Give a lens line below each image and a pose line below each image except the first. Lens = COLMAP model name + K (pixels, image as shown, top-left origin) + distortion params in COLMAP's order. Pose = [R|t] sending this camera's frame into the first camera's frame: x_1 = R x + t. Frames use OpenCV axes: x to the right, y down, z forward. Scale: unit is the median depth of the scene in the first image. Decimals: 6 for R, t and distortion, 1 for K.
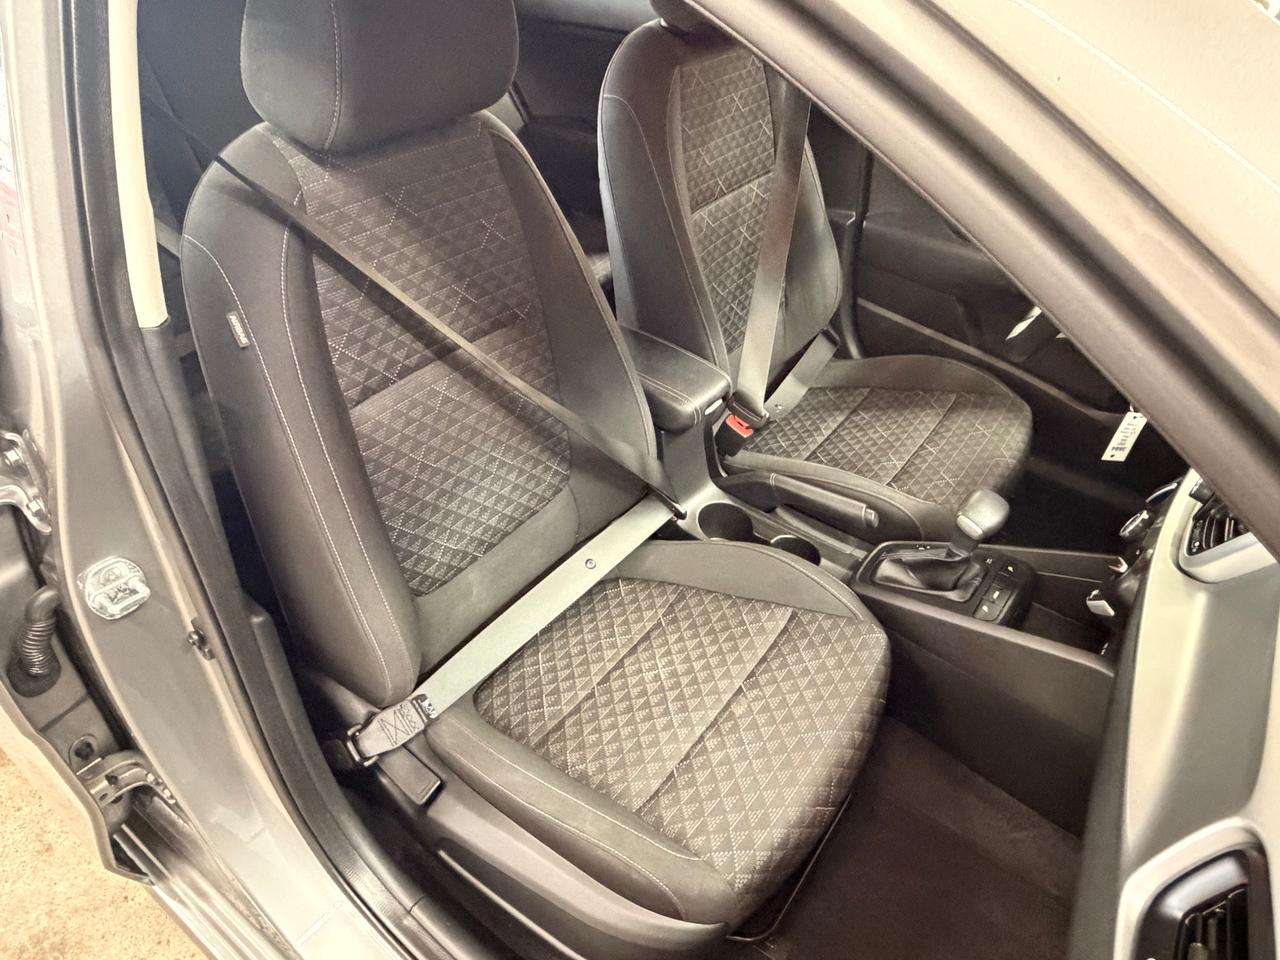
lens RADIAL K [[858.7, 0, 624.9], [0, 858.7, 471.9], [0, 0, 1]] dist [-0.001954, -0.003208]
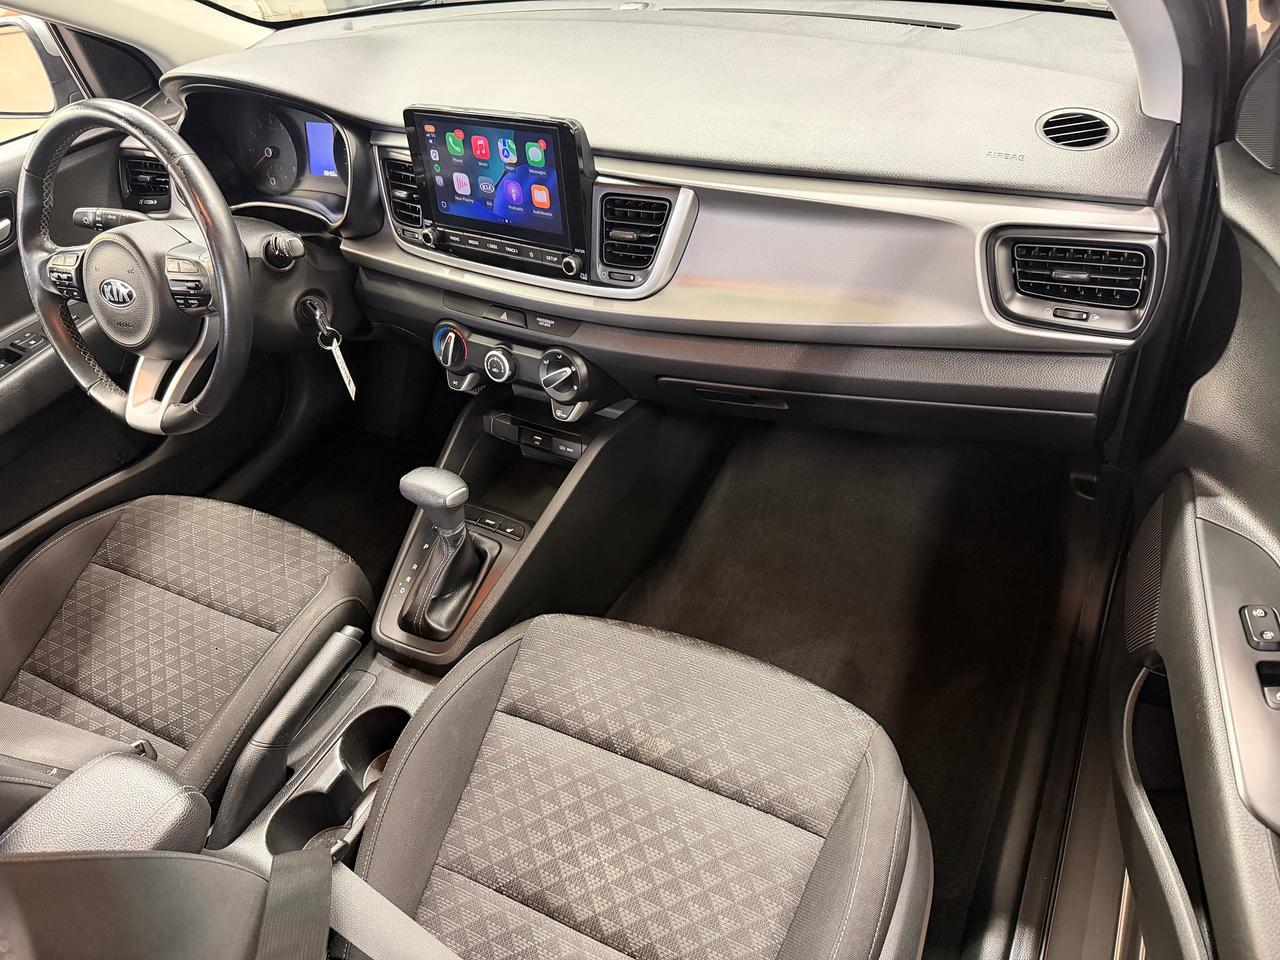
lens RADIAL K [[886.9, 0, 640.0], [0, 886.9, 480.0], [0, 0, 1]] dist [0.002877, 0.001495]
pose [[-0.160530, -0.671324, 0.723571, -0.300558], [0.695364, 0.443348, 0.565607, -0.334000], [-0.700499, 0.593942, 0.395643, 0.446742]]
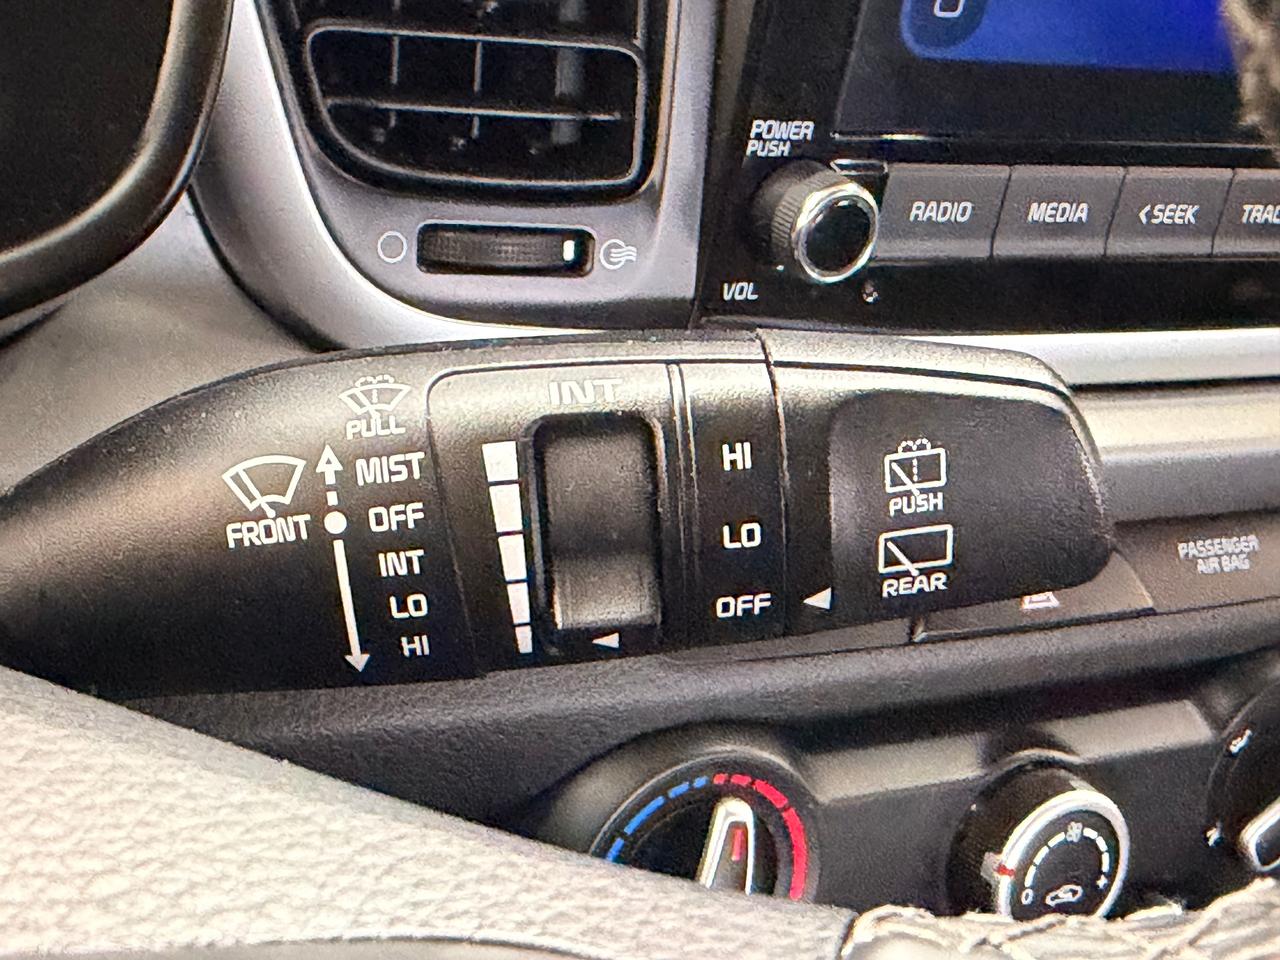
lens RADIAL K [[1951.8, 0, 637.4], [0, 1951.8, 395.5], [0, 0, 1]] dist [0.163941, -0.025470]
pose [[-0.899104, -0.404628, 0.166995, 0.559909], [-0.031324, 0.439994, 0.897454, -0.336966], [-0.436612, 0.801674, -0.408275, 0.988680]]
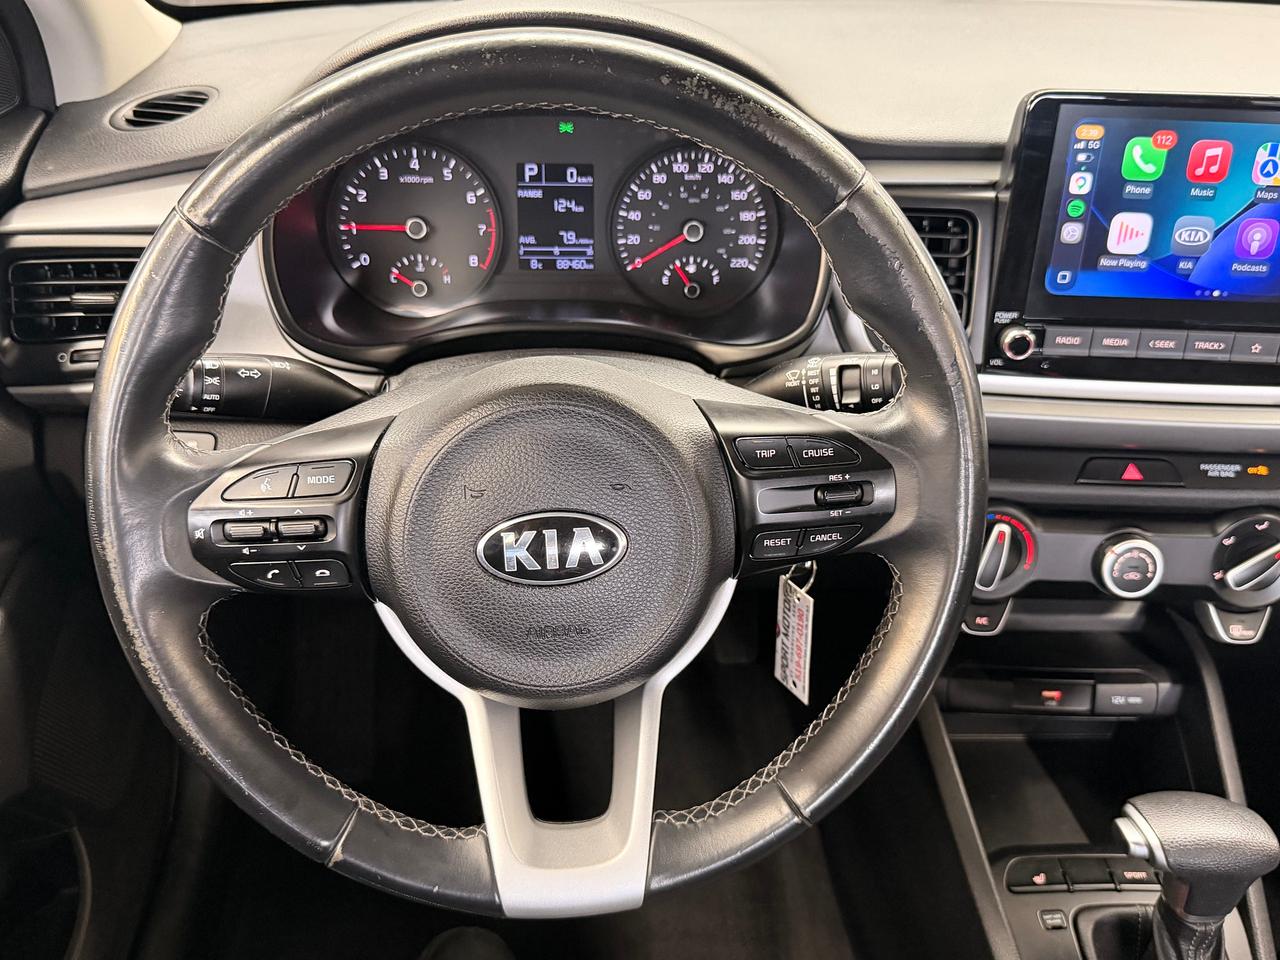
lens RADIAL K [[1147.8, 0, 638.4], [0, 1147.8, 455.4], [0, 0, 1]] dist [0.067754, -0.119538]
pose [[-0.630984, -0.447468, 0.633744, 0.297745], [0.429217, 0.479126, 0.765644, -0.614289], [-0.646244, 0.755123, -0.110260, 1.076984]]
